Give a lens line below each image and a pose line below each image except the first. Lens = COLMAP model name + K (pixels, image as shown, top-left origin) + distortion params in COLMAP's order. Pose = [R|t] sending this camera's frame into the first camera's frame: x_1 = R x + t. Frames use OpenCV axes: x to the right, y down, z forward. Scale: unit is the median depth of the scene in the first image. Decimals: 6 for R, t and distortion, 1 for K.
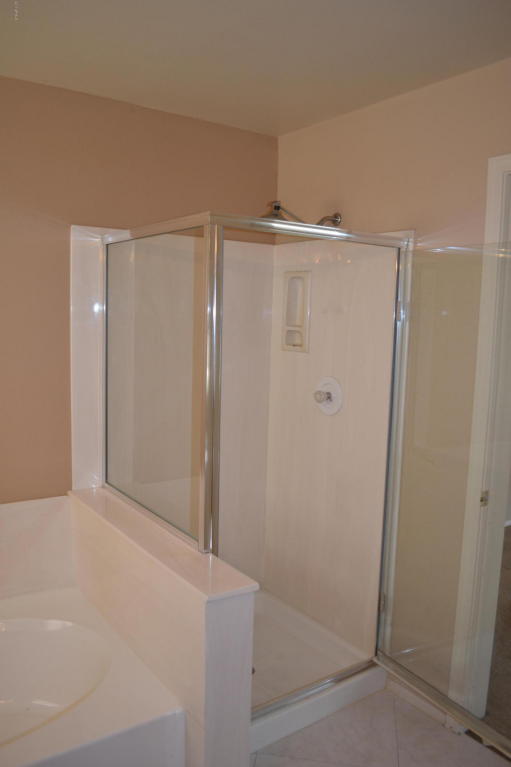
lens RADIAL K [[614.1, 0, 256.7], [0, 614.1, 381.8], [0, 0, 1]] dist [-0.073332, 0.001408]
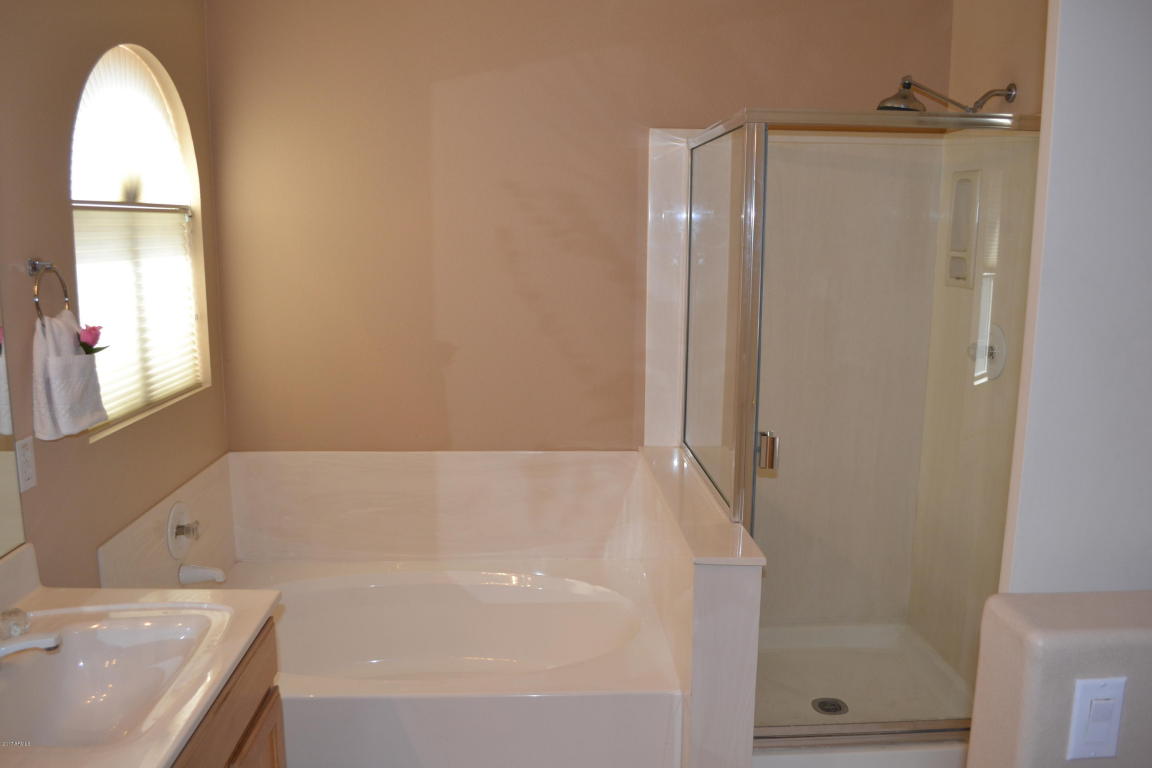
lens RADIAL K [[922.4, 0, 571.8], [0, 922.4, 382.8], [0, 0, 1]] dist [-0.073332, 0.001408]
pose [[0.840615, 0.069561, -0.537147, 0.297318], [-0.045952, 0.997302, 0.057238, 0.023142], [0.539680, -0.023432, 0.841544, -0.125731]]
